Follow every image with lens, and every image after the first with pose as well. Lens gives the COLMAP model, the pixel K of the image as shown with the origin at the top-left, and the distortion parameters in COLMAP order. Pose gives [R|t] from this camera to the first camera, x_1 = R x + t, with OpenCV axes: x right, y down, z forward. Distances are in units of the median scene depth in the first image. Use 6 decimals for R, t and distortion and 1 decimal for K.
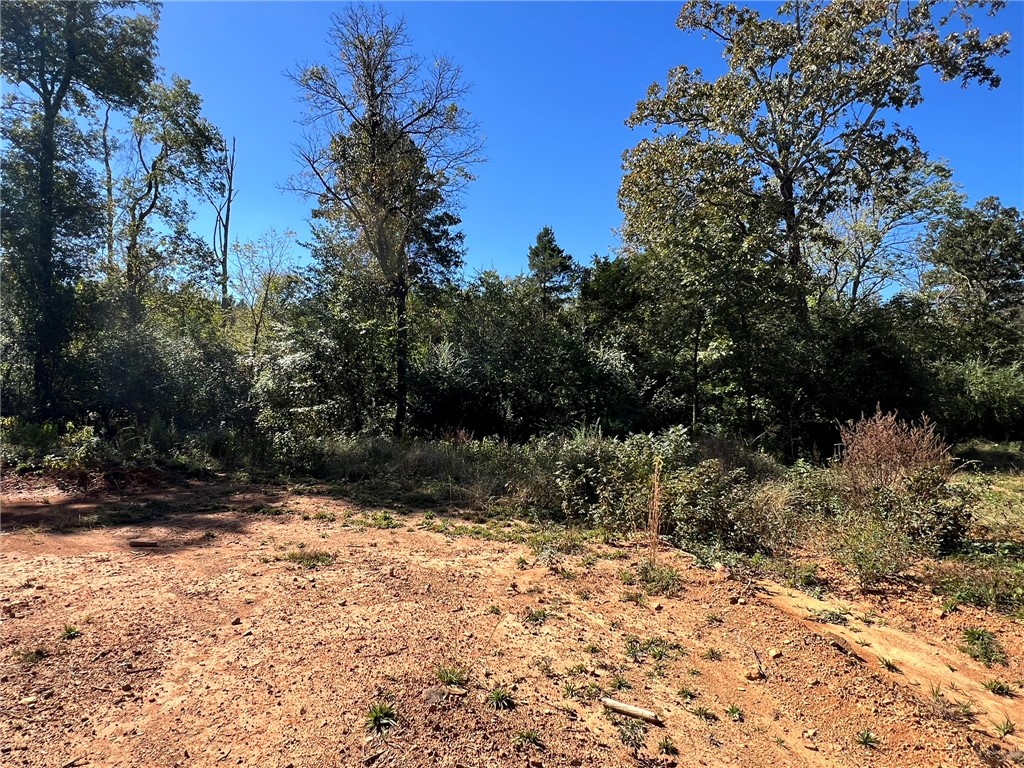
lens RADIAL K [[566.1, 0, 511.8], [0, 566.1, 384.8], [0, 0, 1]] dist [-0.005162, -0.000491]
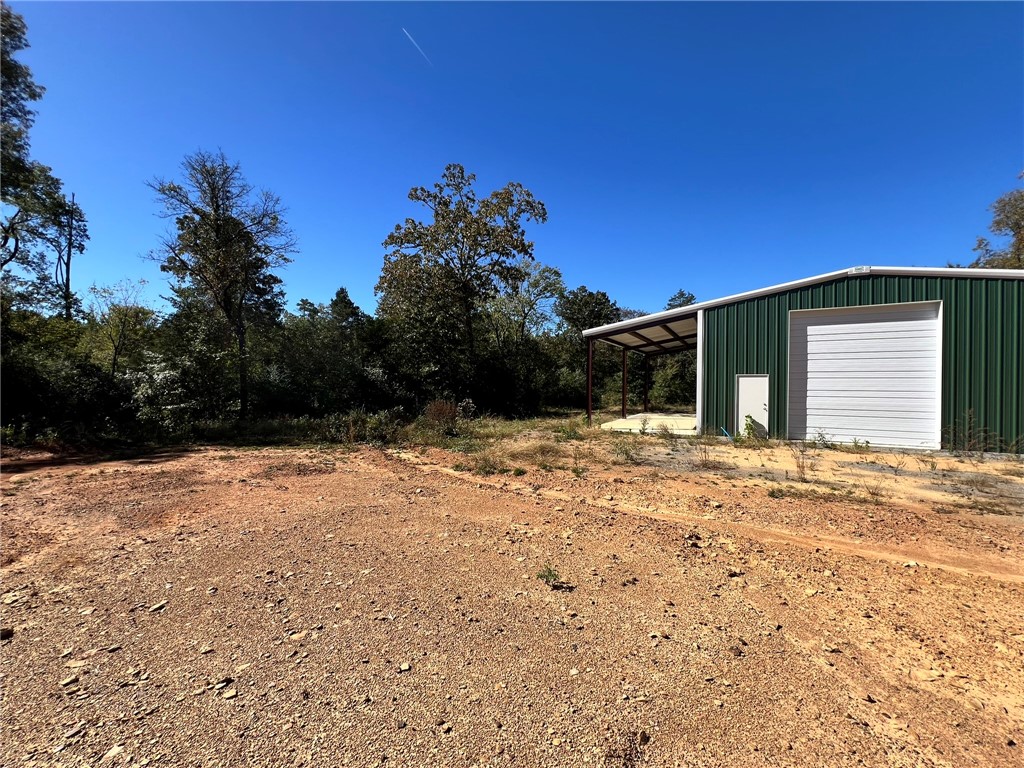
lens RADIAL K [[411.7, 0, 512.2], [0, 411.7, 384.8], [0, 0, 1]] dist [-0.001058, 0.000658]
pose [[0.913958, -0.022947, 0.405160, 0.032332], [0.017442, 0.999699, 0.017275, -0.019566], [-0.405435, -0.008722, 0.914082, -0.399480]]
